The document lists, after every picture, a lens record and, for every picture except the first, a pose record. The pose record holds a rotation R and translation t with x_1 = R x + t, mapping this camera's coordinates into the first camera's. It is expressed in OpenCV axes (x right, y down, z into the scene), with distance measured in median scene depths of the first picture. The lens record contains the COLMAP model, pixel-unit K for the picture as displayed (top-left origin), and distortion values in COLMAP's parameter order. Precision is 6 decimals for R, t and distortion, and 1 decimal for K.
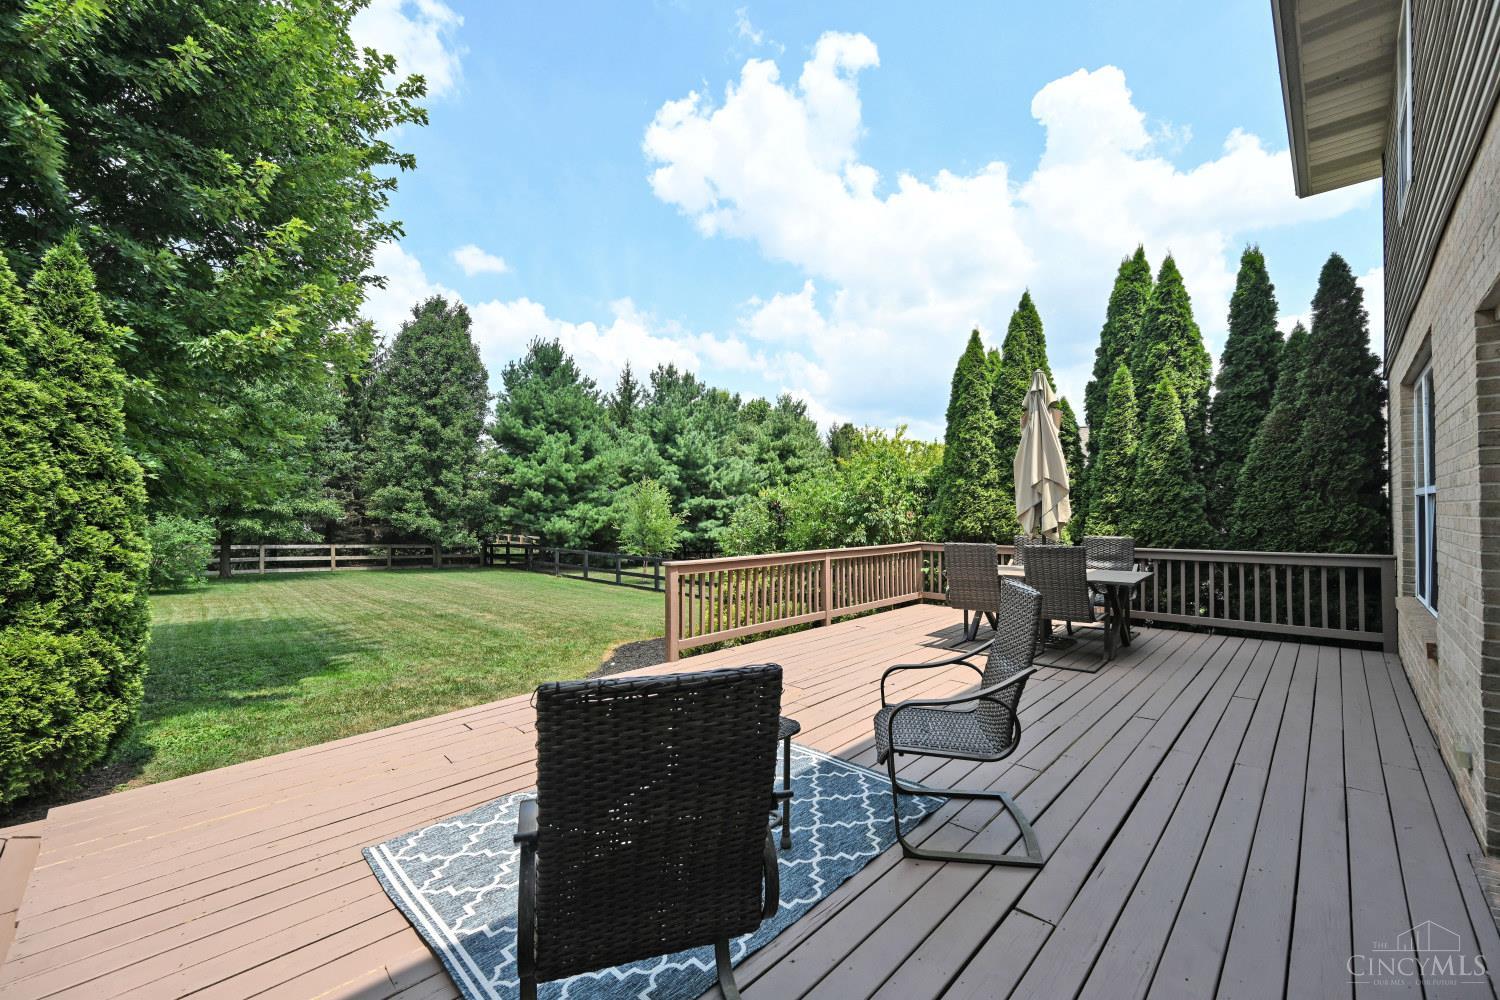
lens RADIAL K [[596.4, 0, 754.6], [0, 596.4, 502.8], [0, 0, 1]] dist [-0.002456, 0.000204]
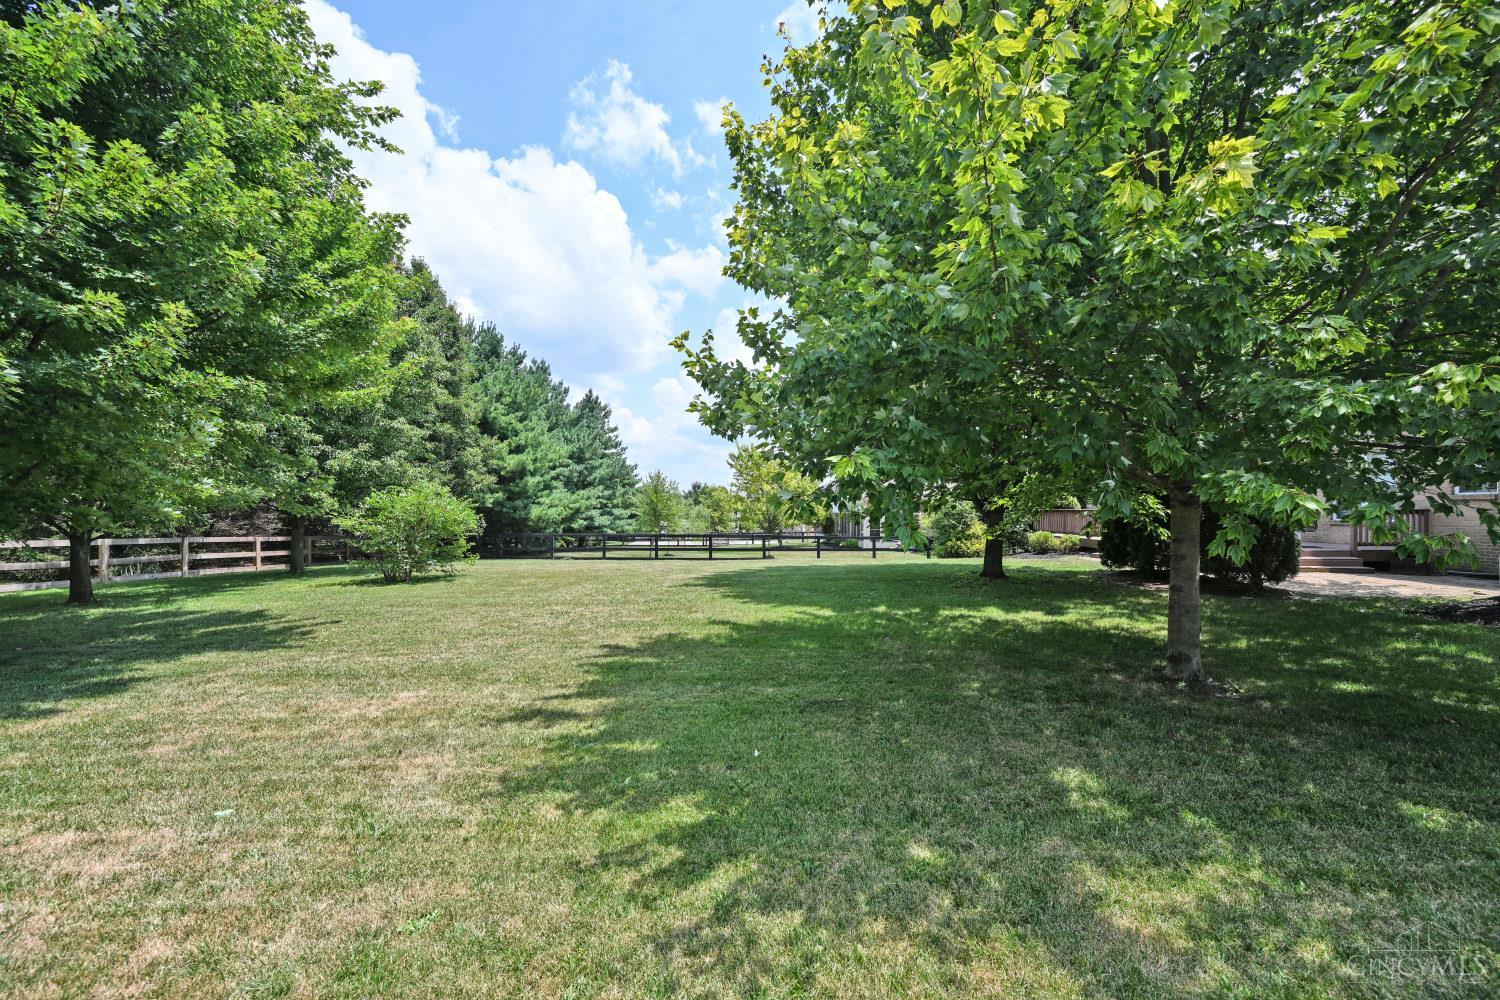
lens RADIAL K [[596.4, 0, 752.9], [0, 596.4, 502.9], [0, 0, 1]] dist [-0.002456, 0.000204]
pose [[0.707232, 0.012121, 0.706877, -0.843882], [-0.011989, 0.999915, -0.005150, 0.024515], [-0.706879, -0.004832, 0.707318, 0.005763]]
